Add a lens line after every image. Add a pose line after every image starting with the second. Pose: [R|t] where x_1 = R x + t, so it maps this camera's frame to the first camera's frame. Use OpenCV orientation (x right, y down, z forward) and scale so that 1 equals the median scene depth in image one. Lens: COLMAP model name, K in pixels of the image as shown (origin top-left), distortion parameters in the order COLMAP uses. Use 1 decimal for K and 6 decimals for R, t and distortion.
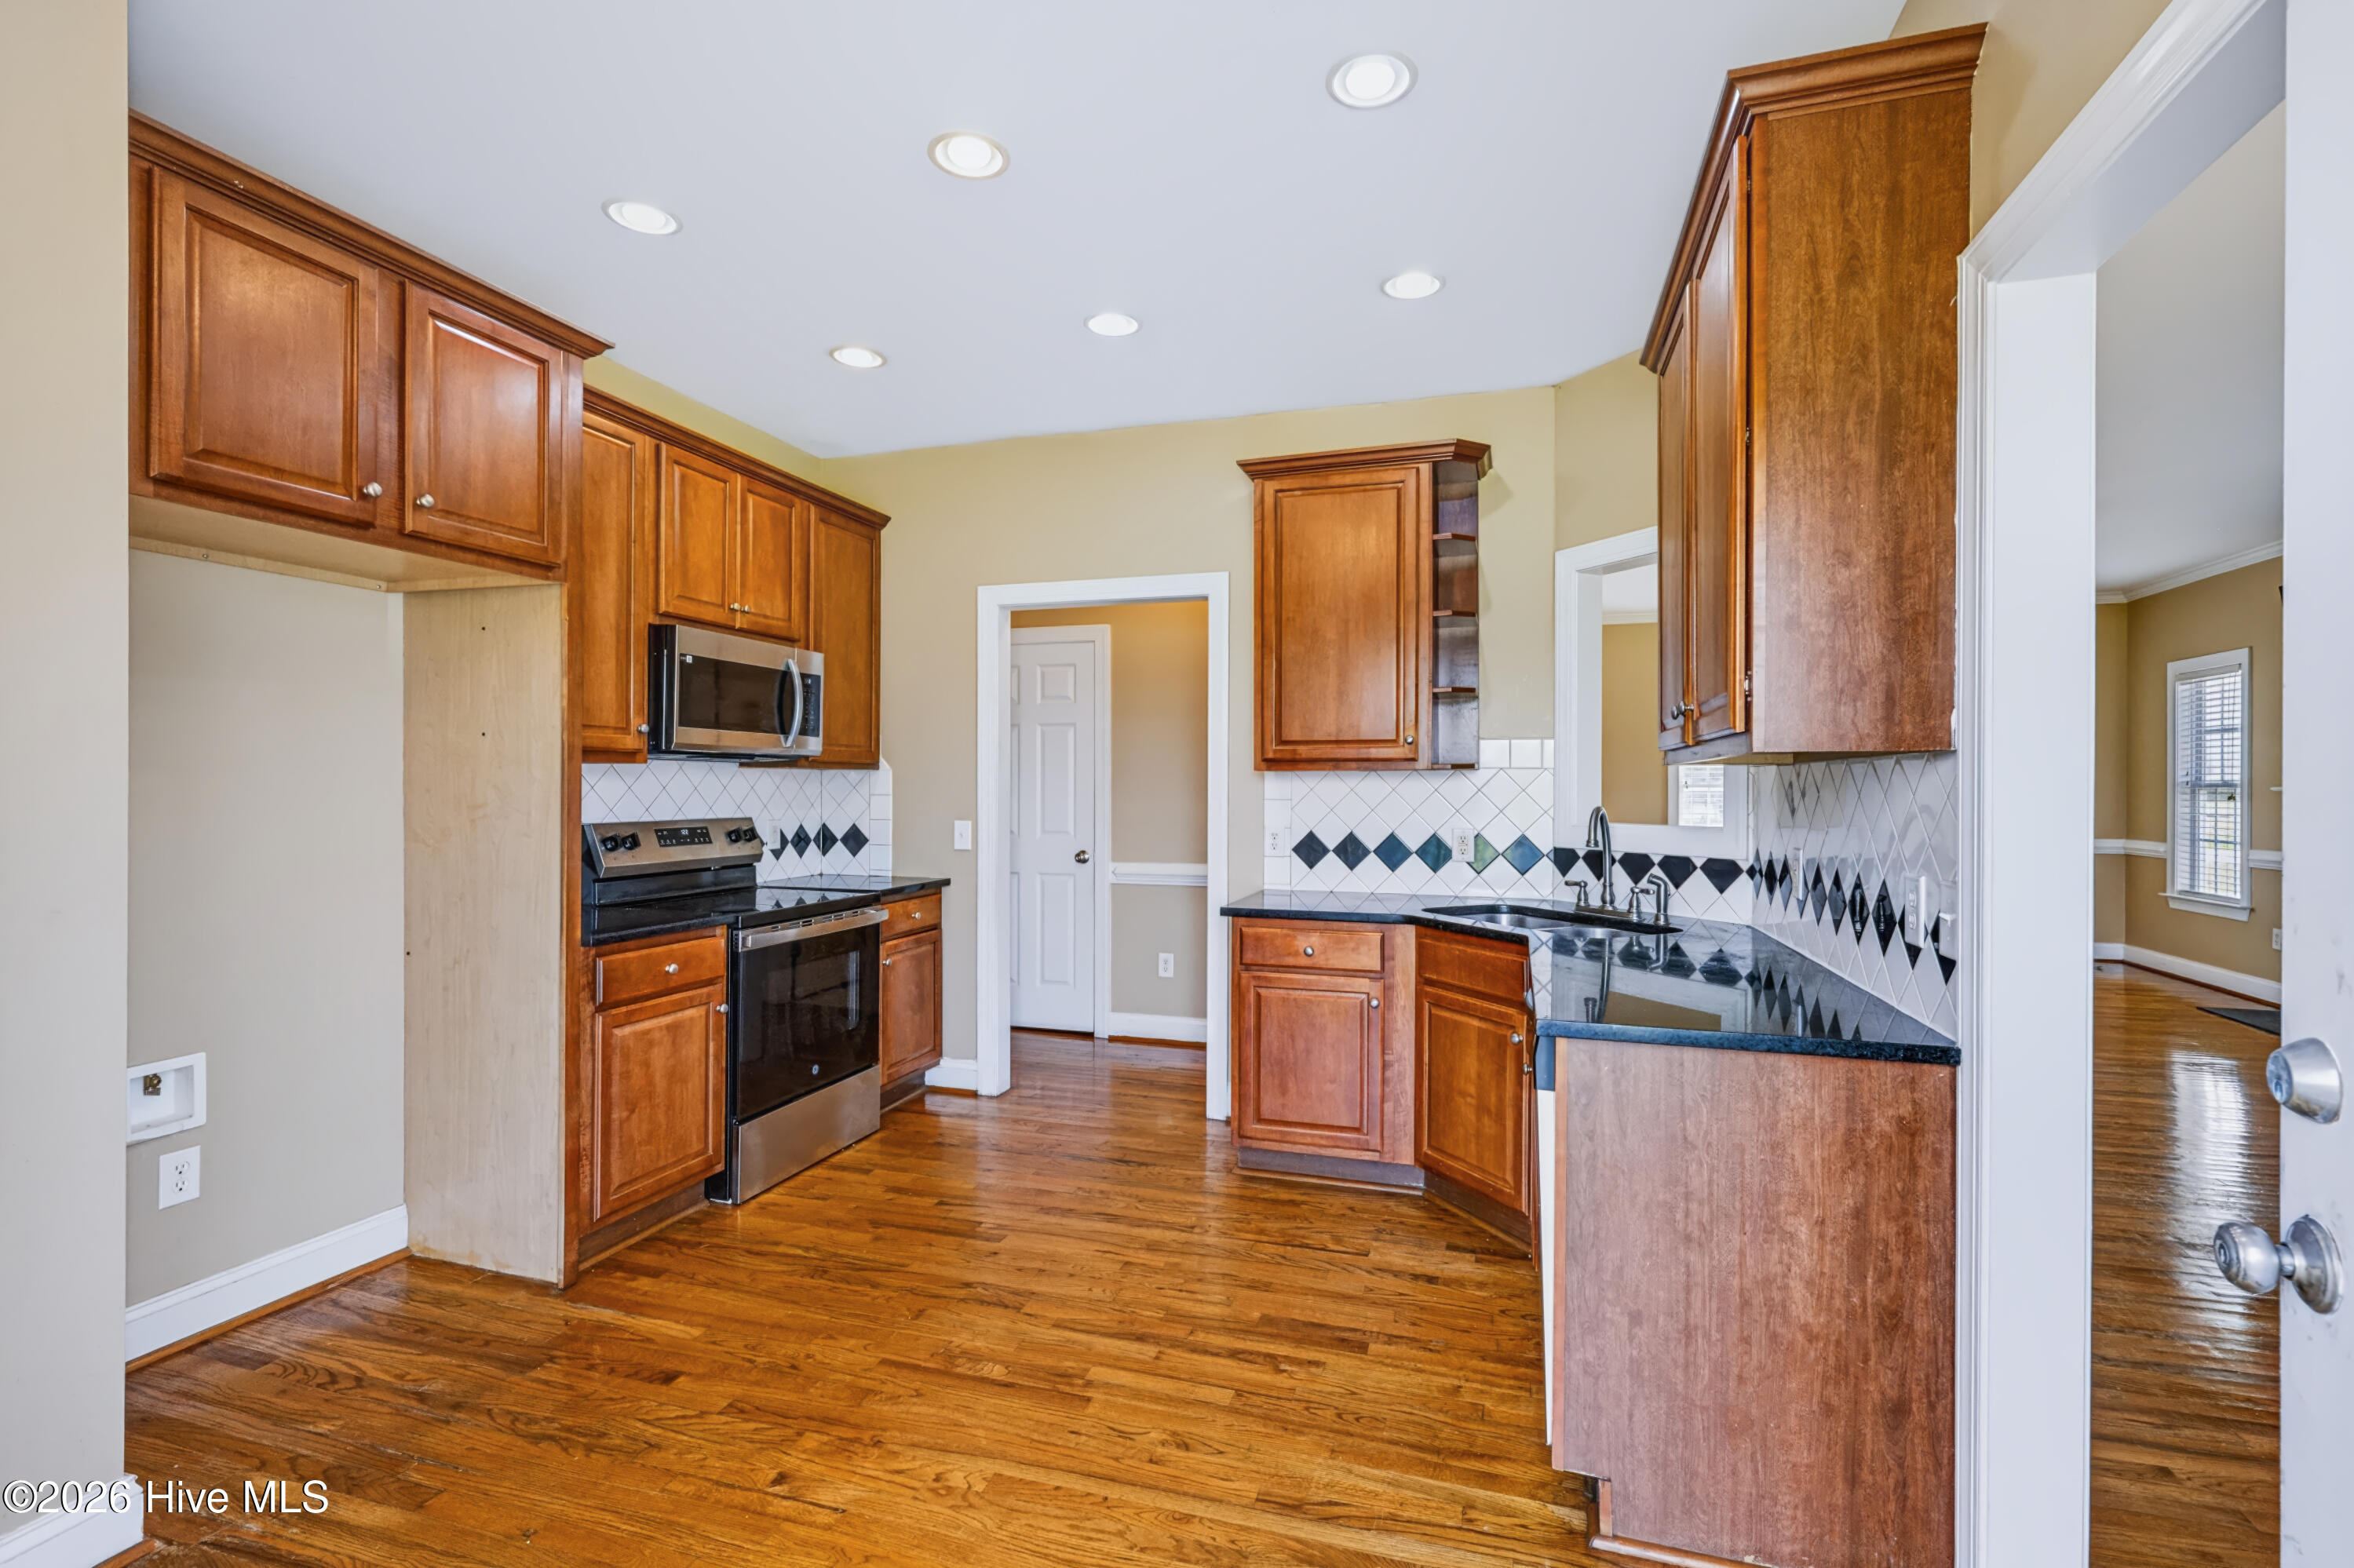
lens RADIAL K [[1089.5, 0, 1182.1], [0, 1089.5, 794.7], [0, 0, 1]] dist [0.001390, 0.001967]
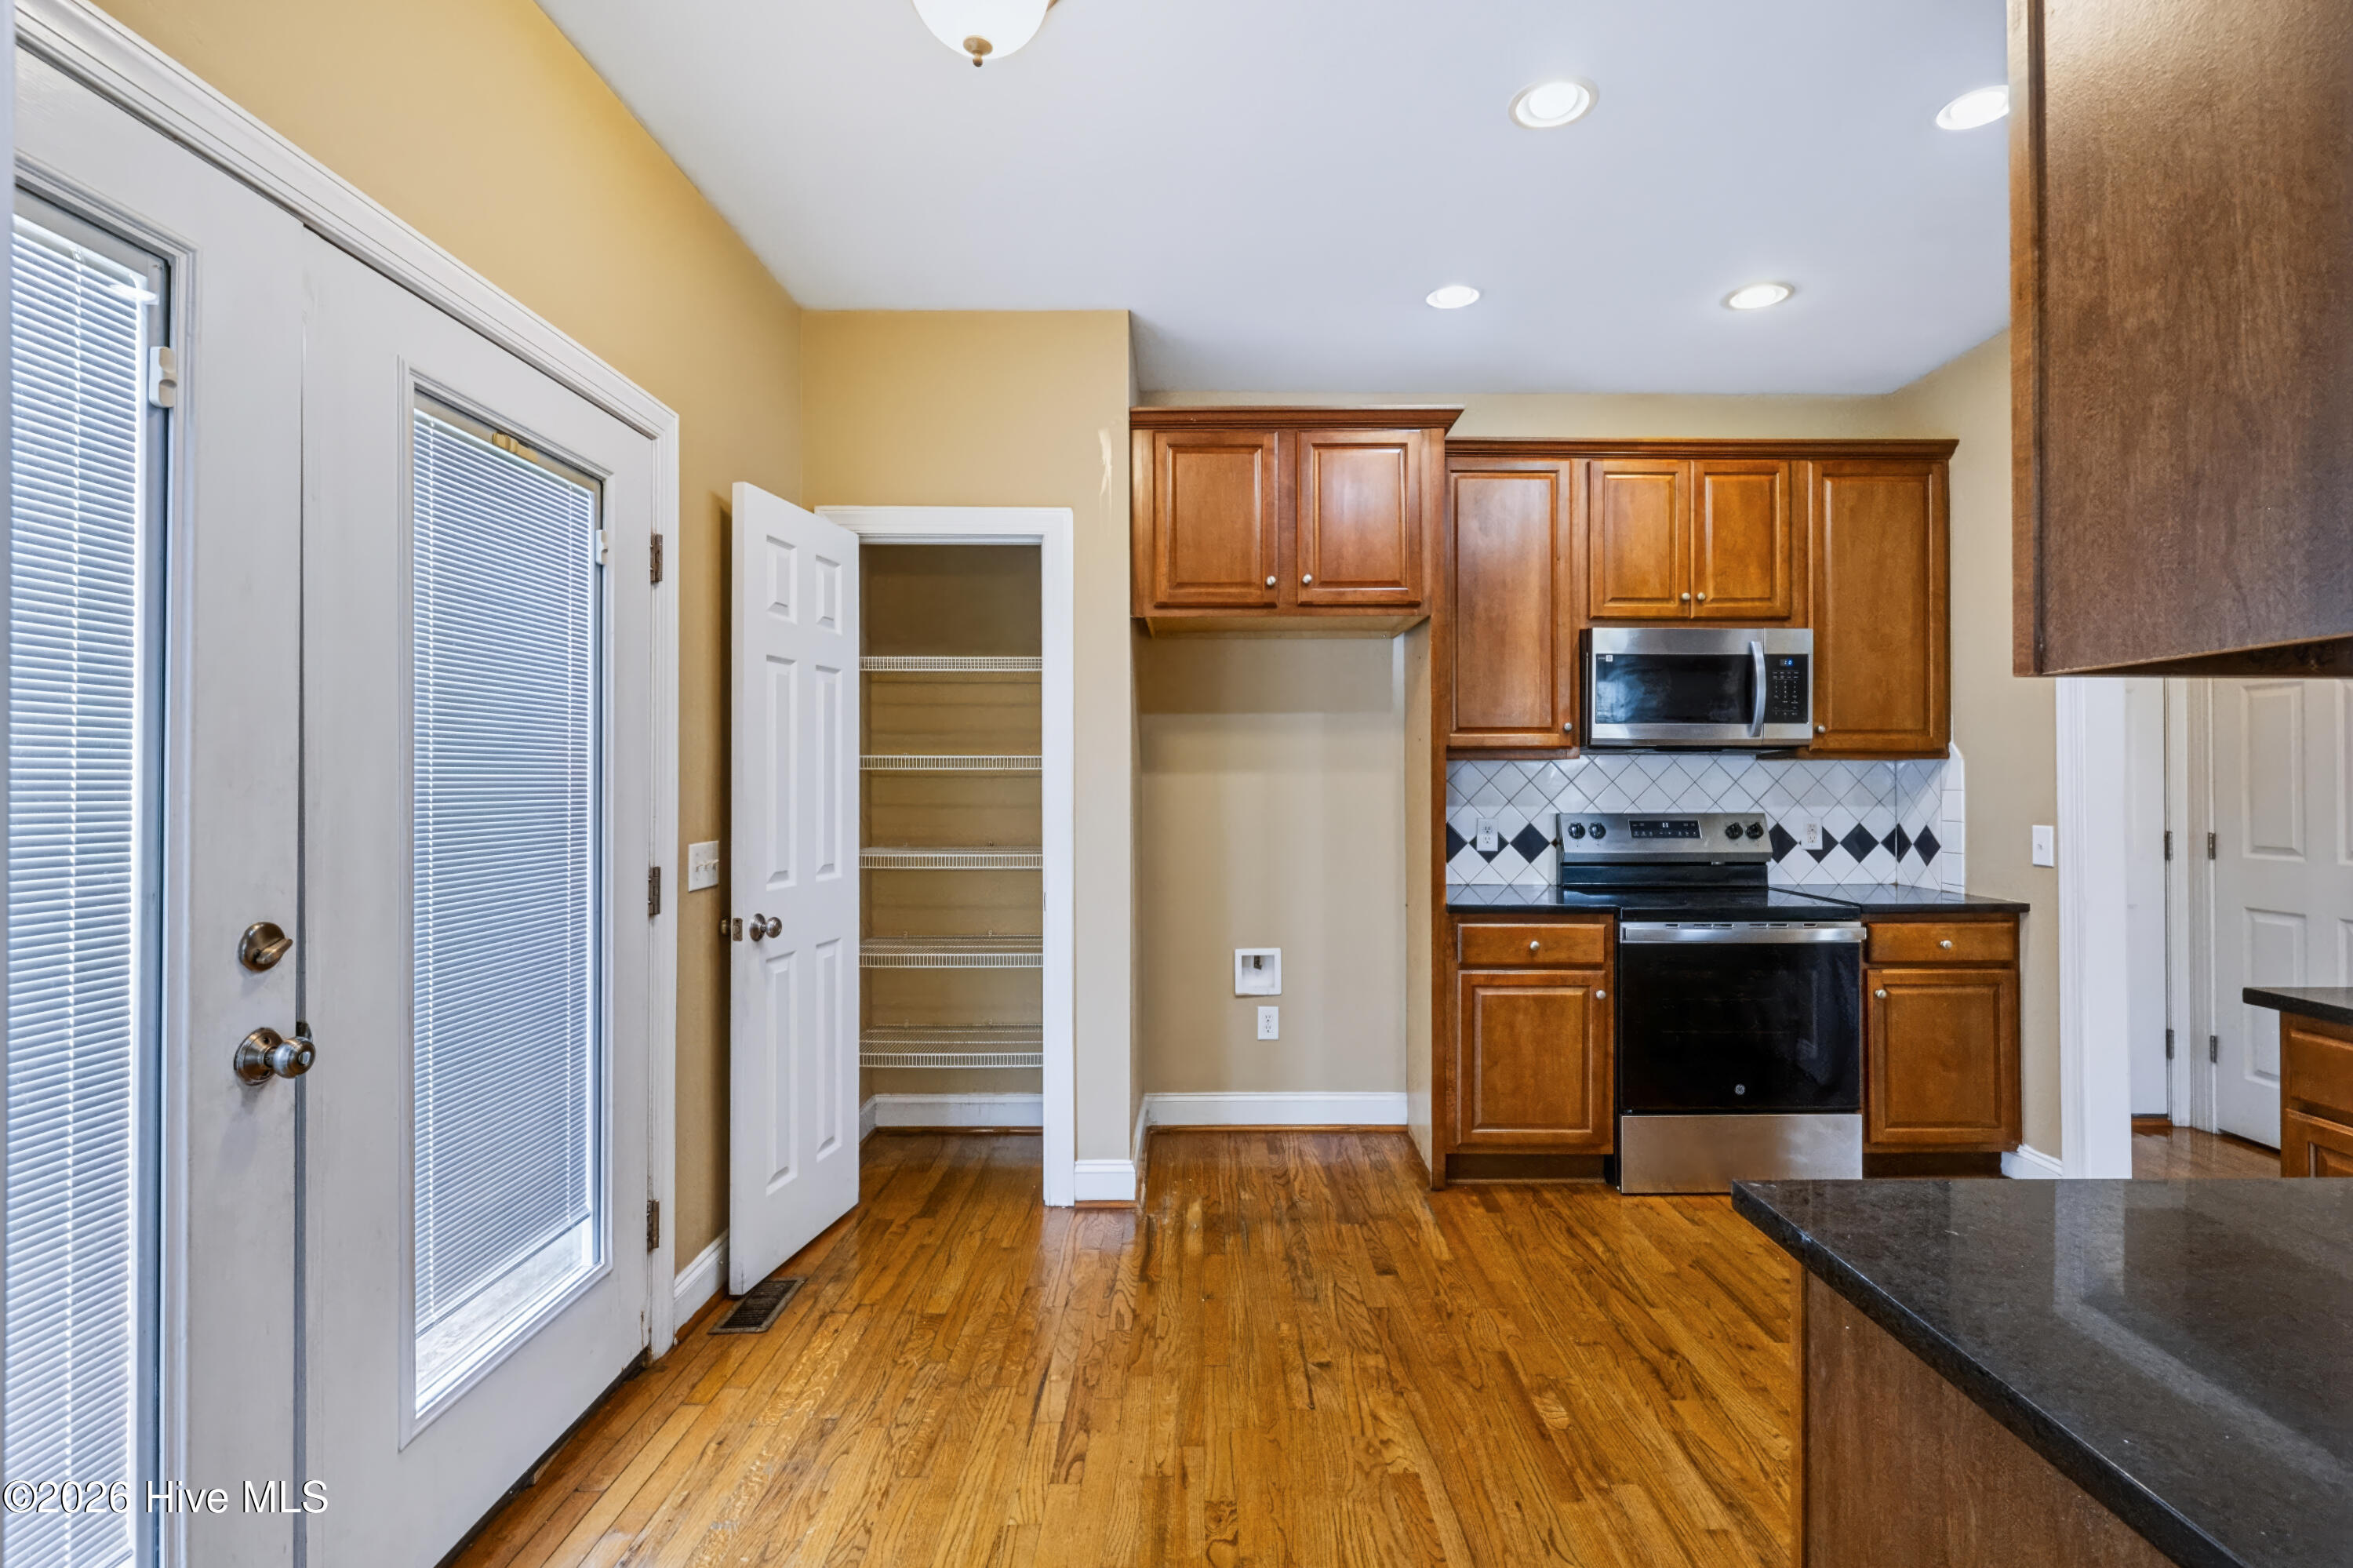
lens RADIAL K [[1089.2, 0, 1180.1], [0, 1089.2, 776.9], [0, 0, 1]] dist [0.001390, 0.001967]
pose [[0.281238, -0.007442, -0.959609, 0.475931], [-0.005863, 0.999938, -0.009473, 0.002207], [0.959620, 0.008290, 0.281177, 0.338513]]
